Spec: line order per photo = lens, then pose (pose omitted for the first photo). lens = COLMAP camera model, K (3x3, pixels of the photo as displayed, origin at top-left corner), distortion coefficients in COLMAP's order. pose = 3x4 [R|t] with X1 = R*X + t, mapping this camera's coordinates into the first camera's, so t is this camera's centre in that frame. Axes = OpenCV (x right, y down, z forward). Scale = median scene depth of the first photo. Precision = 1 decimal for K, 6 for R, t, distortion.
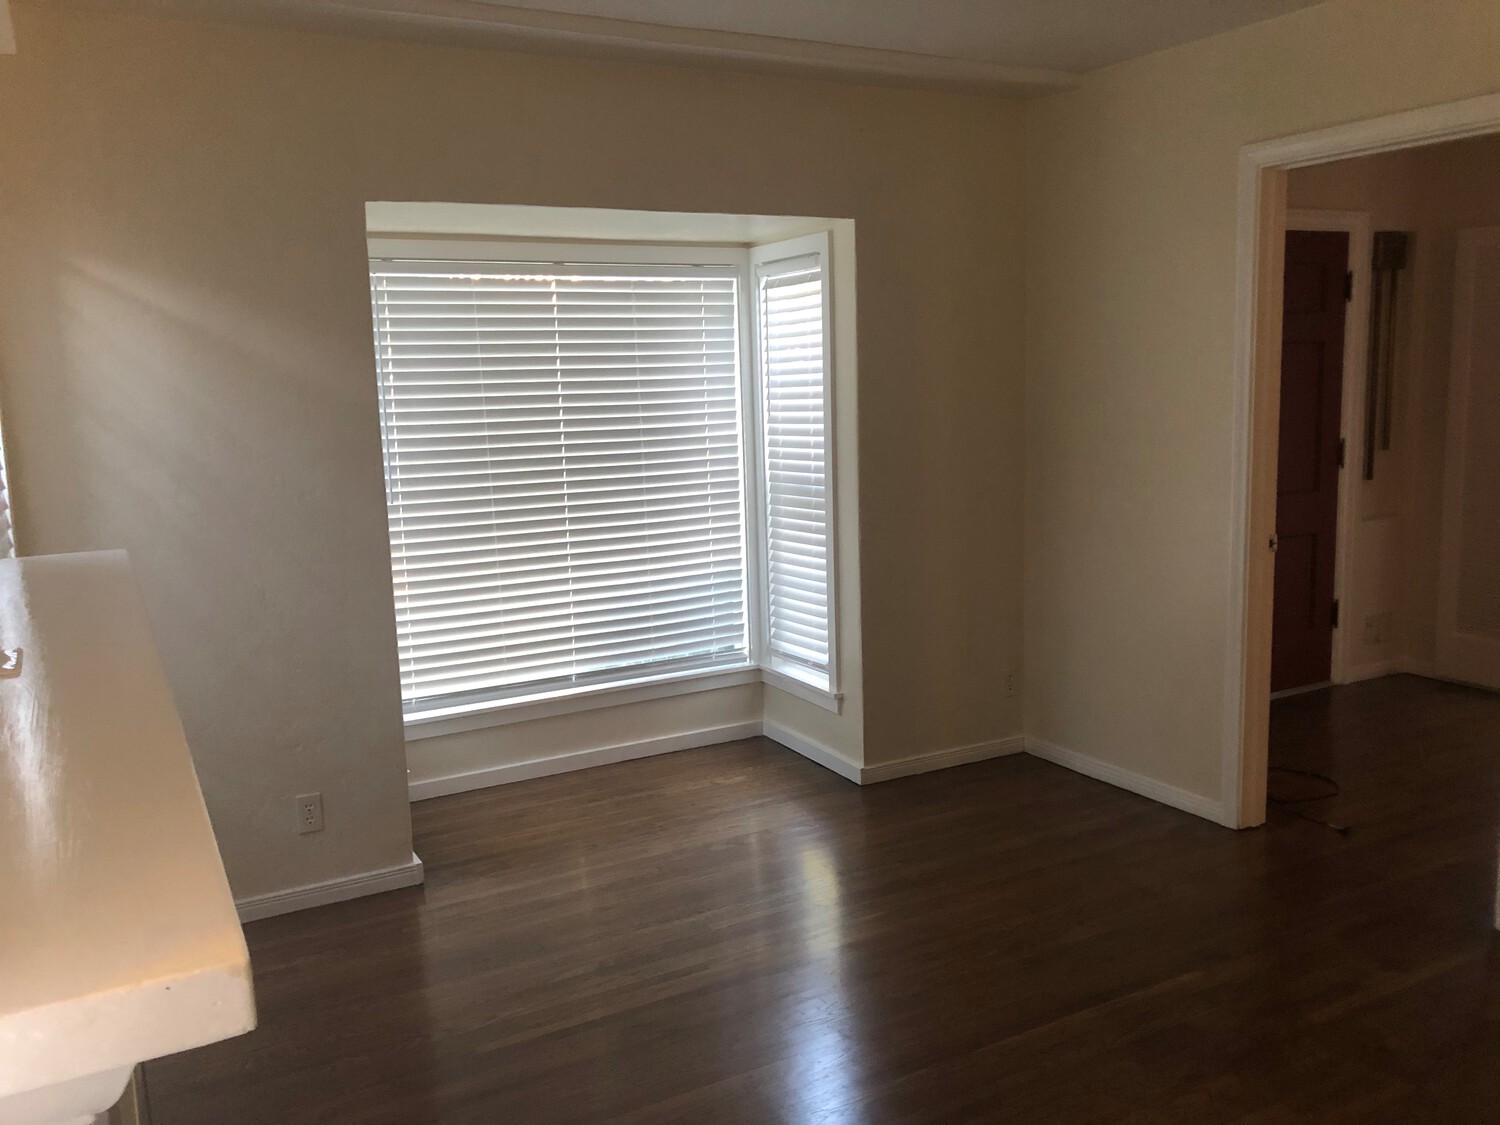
lens RADIAL K [[1249.7, 0, 750.0], [0, 1249.7, 562.5], [0, 0, 1]] dist [0.010485, -0.000197]
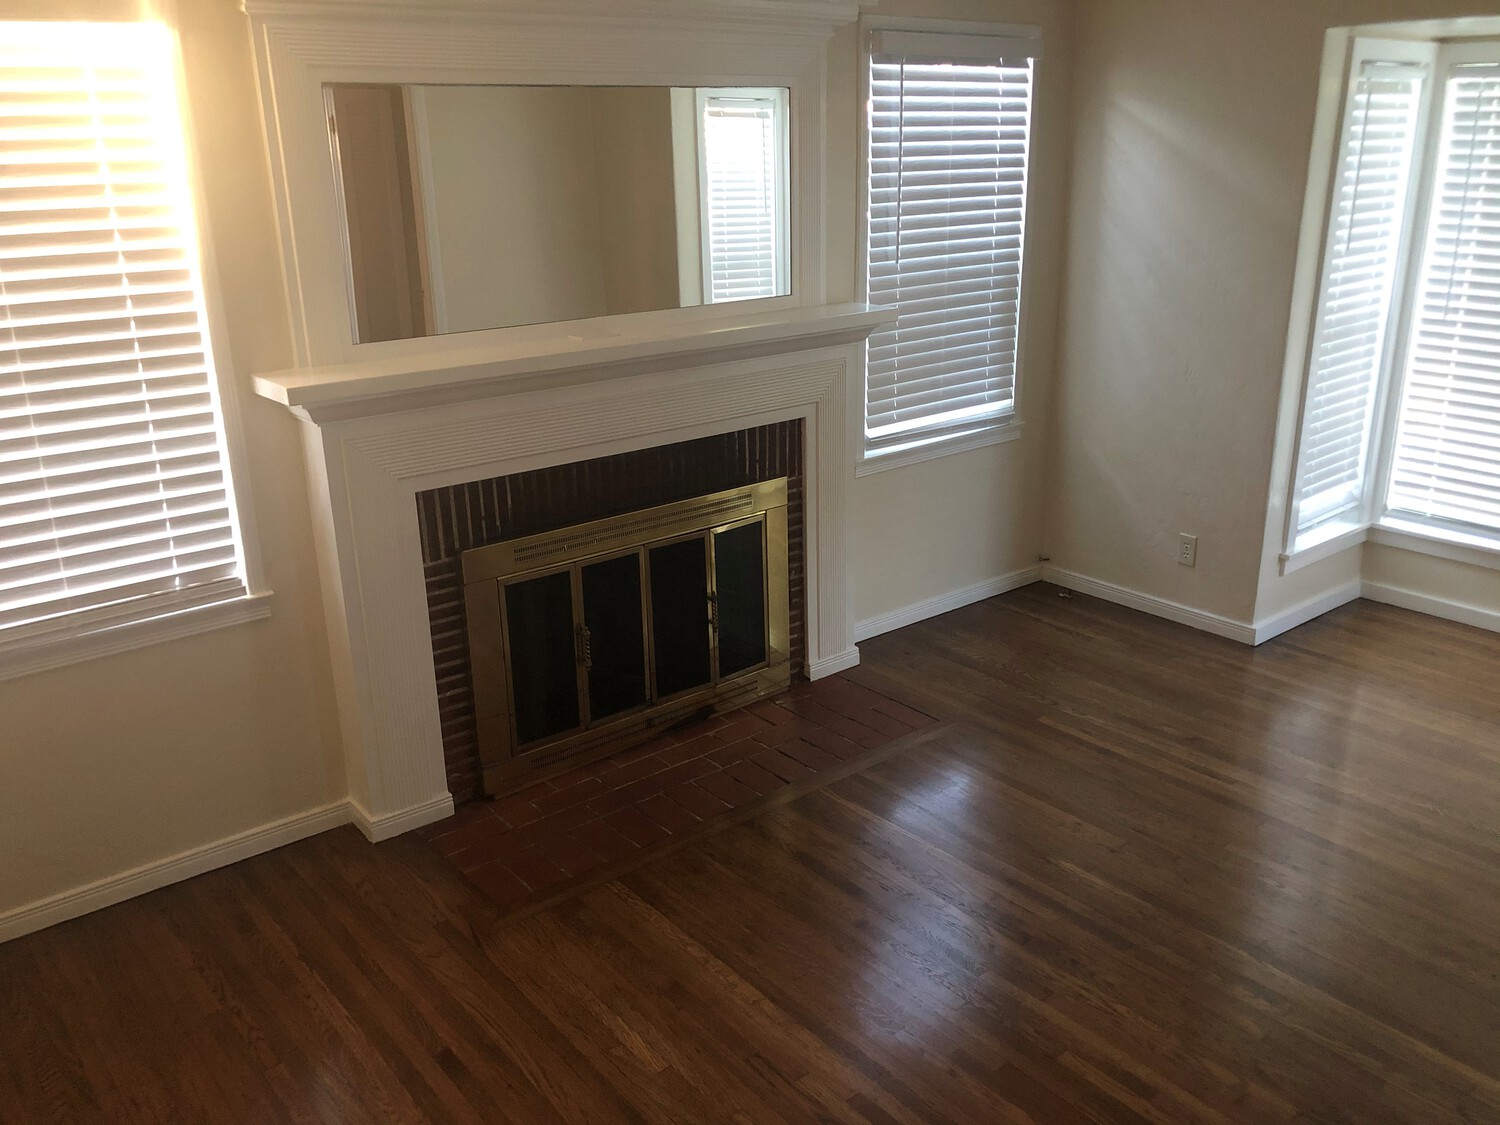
lens RADIAL K [[1249.7, 0, 750.0], [0, 1249.7, 562.5], [0, 0, 1]] dist [0.010485, -0.000197]
pose [[0.175024, 0.342741, -0.922982, 0.738216], [-0.136727, 0.936830, 0.321956, -0.133196], [0.975024, 0.069846, 0.210829, 0.308739]]
